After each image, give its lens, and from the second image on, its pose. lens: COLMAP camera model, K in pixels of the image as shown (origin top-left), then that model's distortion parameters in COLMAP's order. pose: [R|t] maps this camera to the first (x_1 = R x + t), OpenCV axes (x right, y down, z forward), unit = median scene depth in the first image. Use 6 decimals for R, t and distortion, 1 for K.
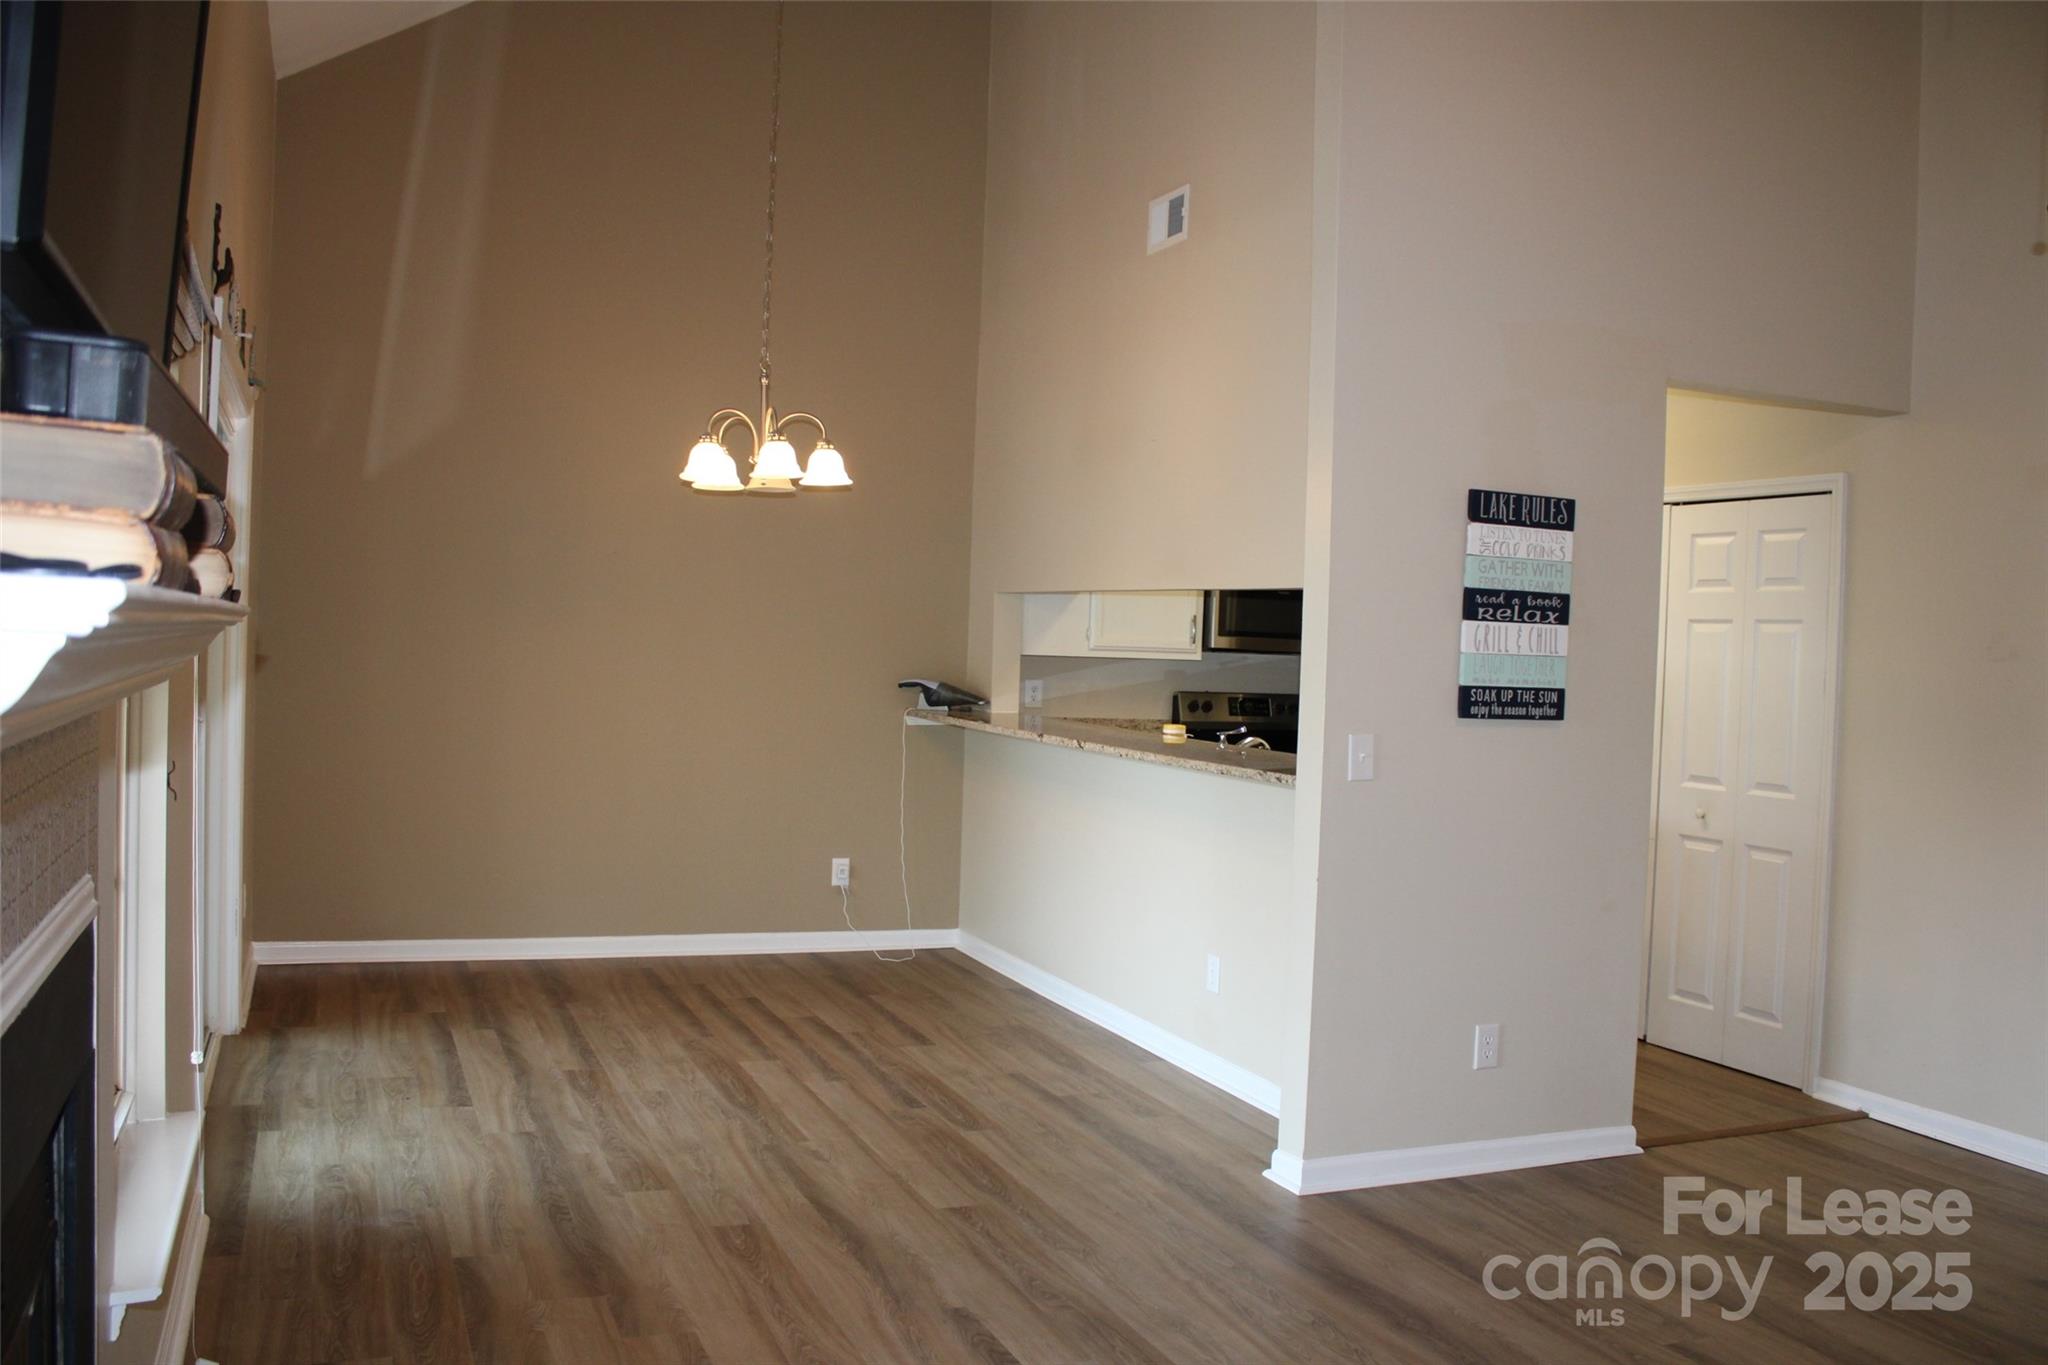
lens RADIAL K [[1709.9, 0, 1024.0], [0, 1709.9, 682.5], [0, 0, 1]] dist [-0.160357, 0.159967]
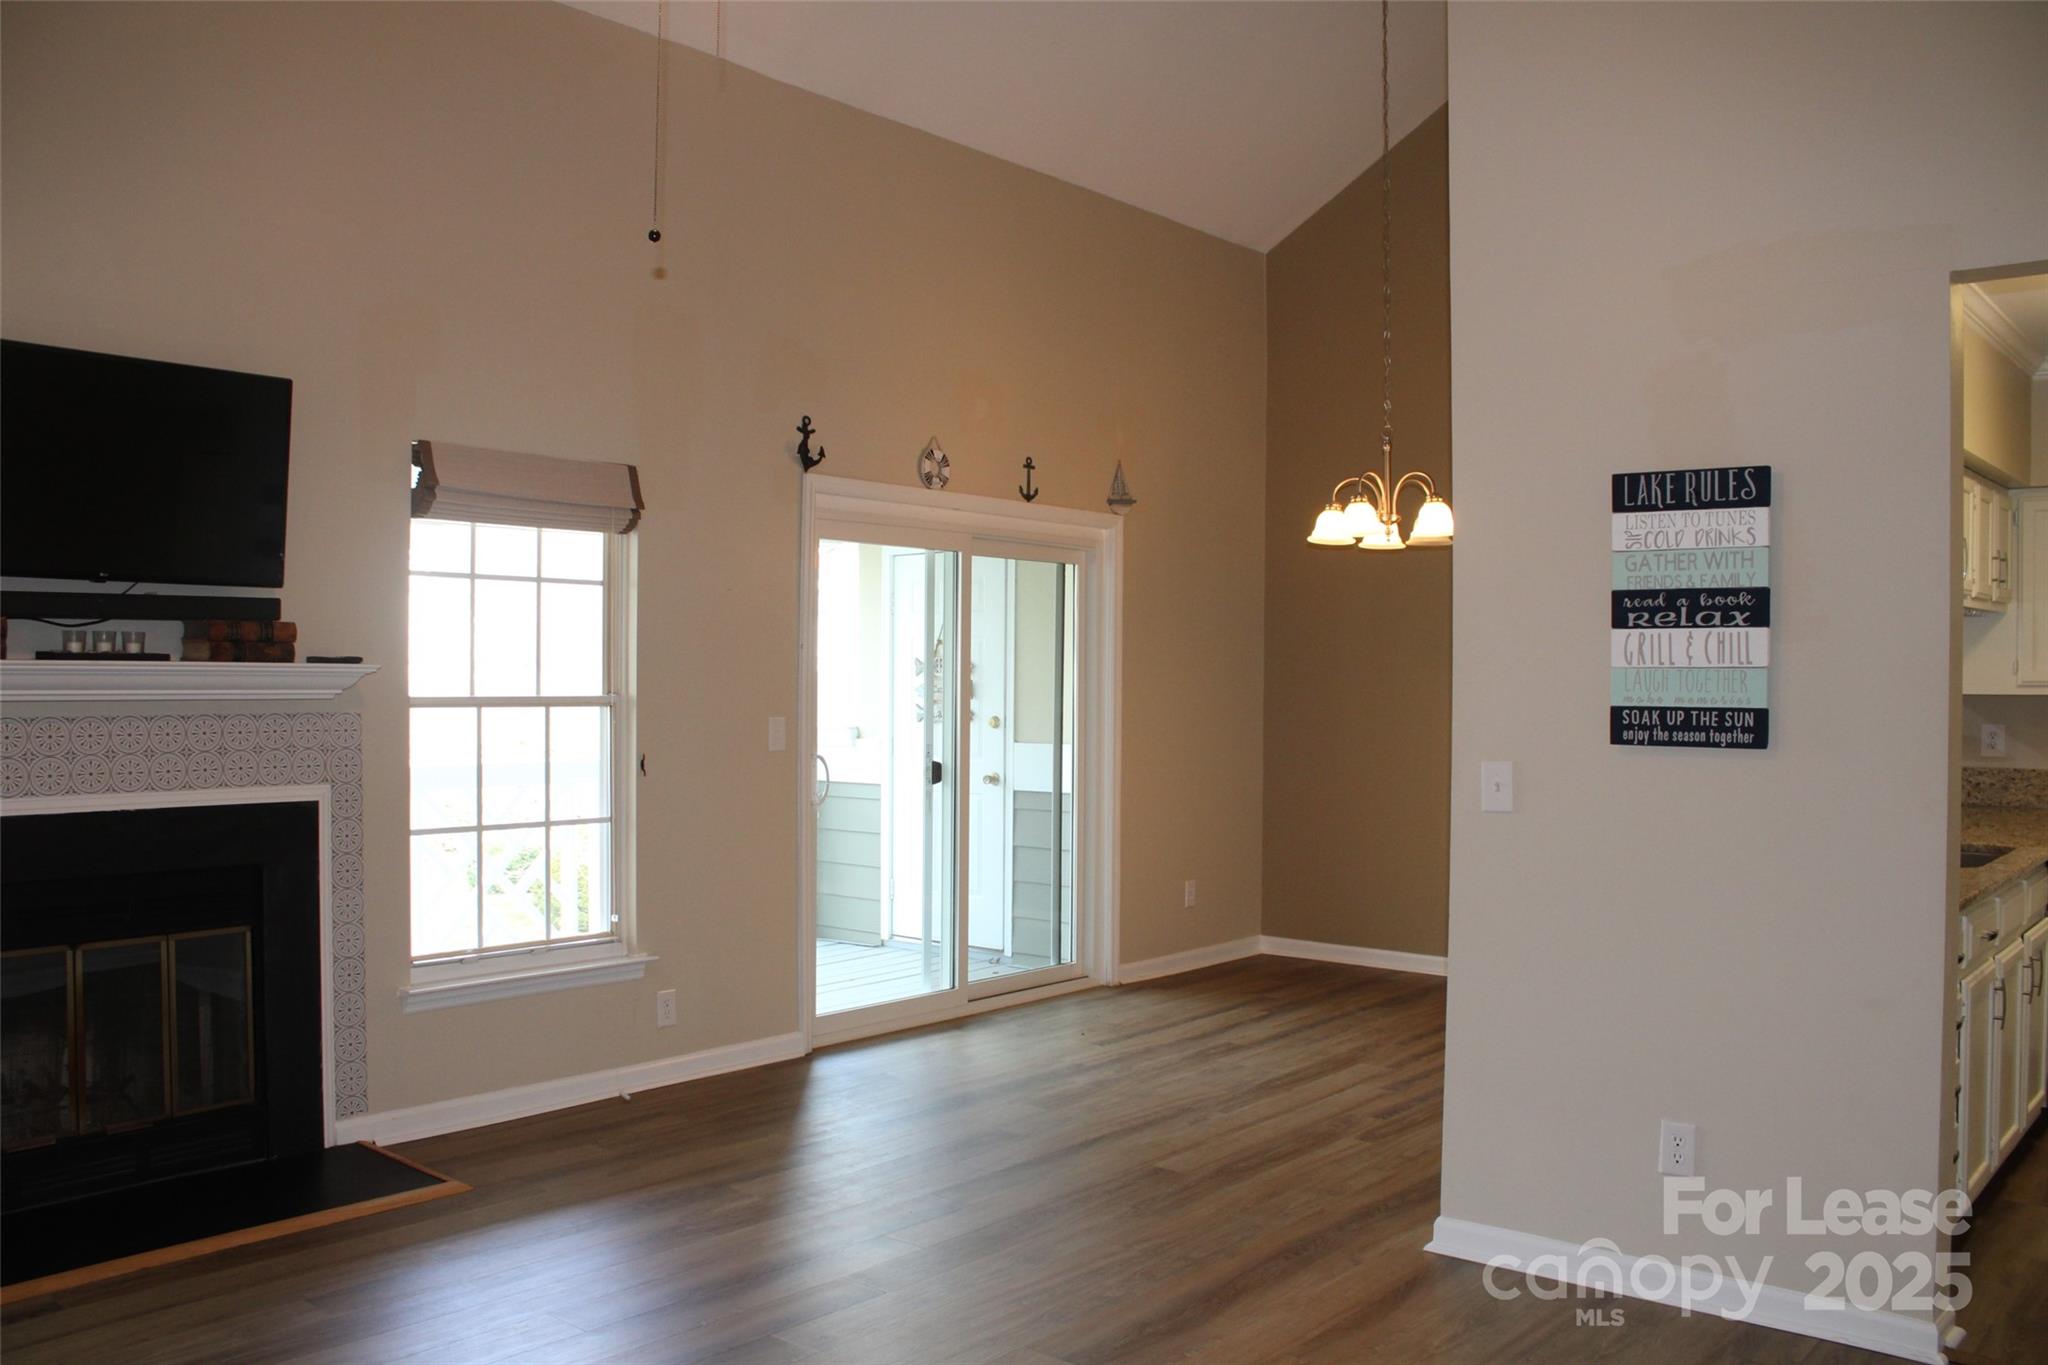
lens RADIAL K [[1709.9, 0, 1024.0], [0, 1709.9, 682.5], [0, 0, 1]] dist [-0.160357, 0.159967]
pose [[0.465006, -0.031309, -0.884754, 0.859690], [-0.010180, 0.999119, -0.040707, 0.027086], [0.885249, 0.027936, 0.464278, 0.343974]]
